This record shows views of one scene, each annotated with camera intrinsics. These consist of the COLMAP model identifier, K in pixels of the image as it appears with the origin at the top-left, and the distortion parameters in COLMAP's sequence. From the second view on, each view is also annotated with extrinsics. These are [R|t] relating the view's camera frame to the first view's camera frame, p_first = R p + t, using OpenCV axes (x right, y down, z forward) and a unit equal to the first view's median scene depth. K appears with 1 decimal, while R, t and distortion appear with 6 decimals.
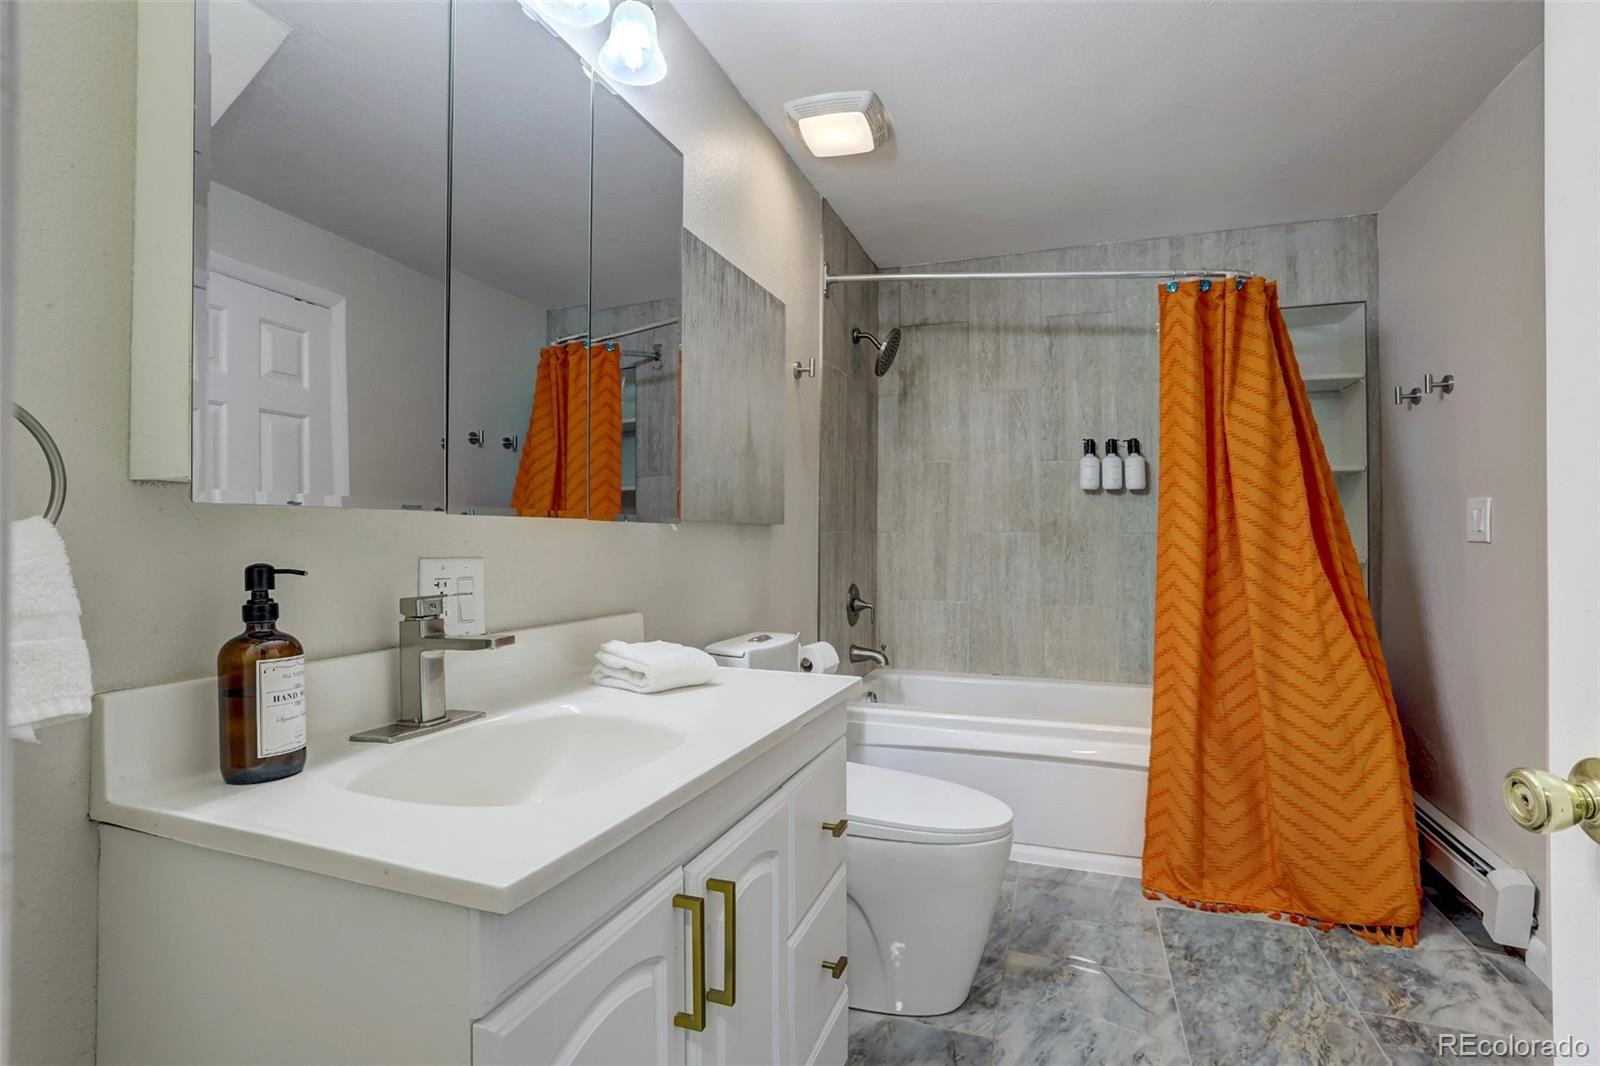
lens RADIAL K [[774.9, 0, 801.6], [0, 774.9, 530.4], [0, 0, 1]] dist [-0.044884, 0.017943]
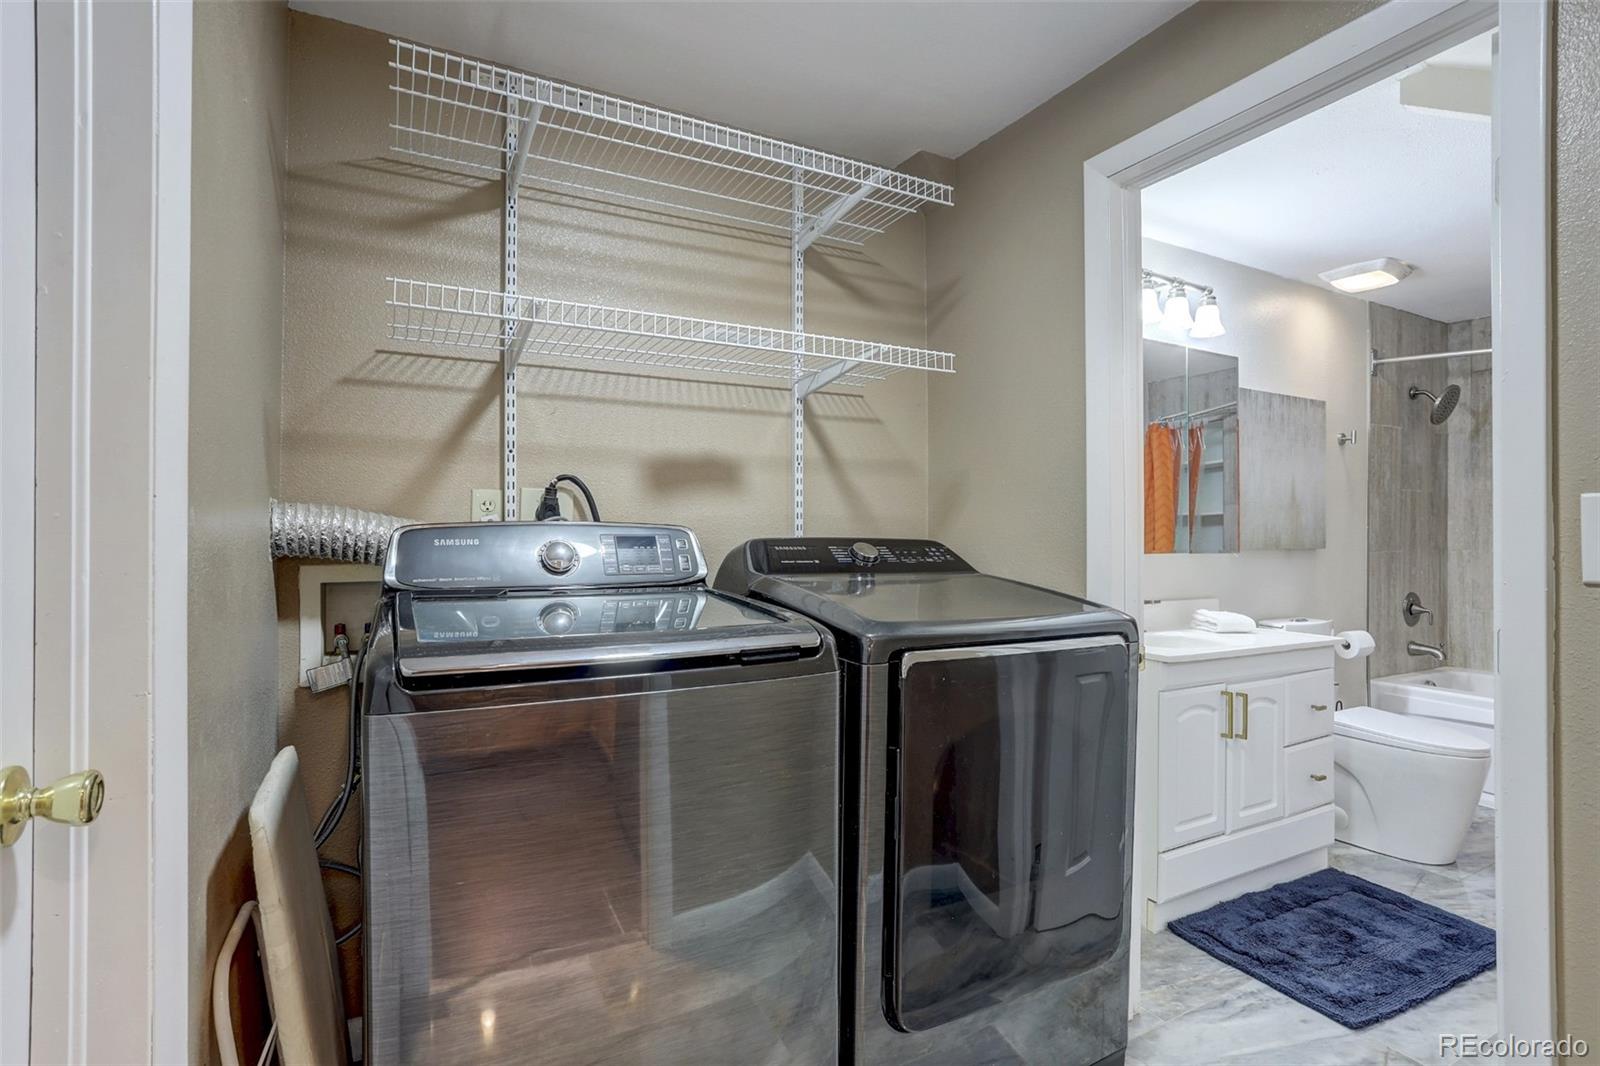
lens RADIAL K [[774.9, 0, 794.6], [0, 774.9, 524.3], [0, 0, 1]] dist [-0.044884, 0.017943]
pose [[0.741118, -0.007603, -0.671331, 0.169775], [0.001498, 0.999952, -0.009672, -0.034544], [0.671373, 0.006162, 0.741094, -0.649407]]
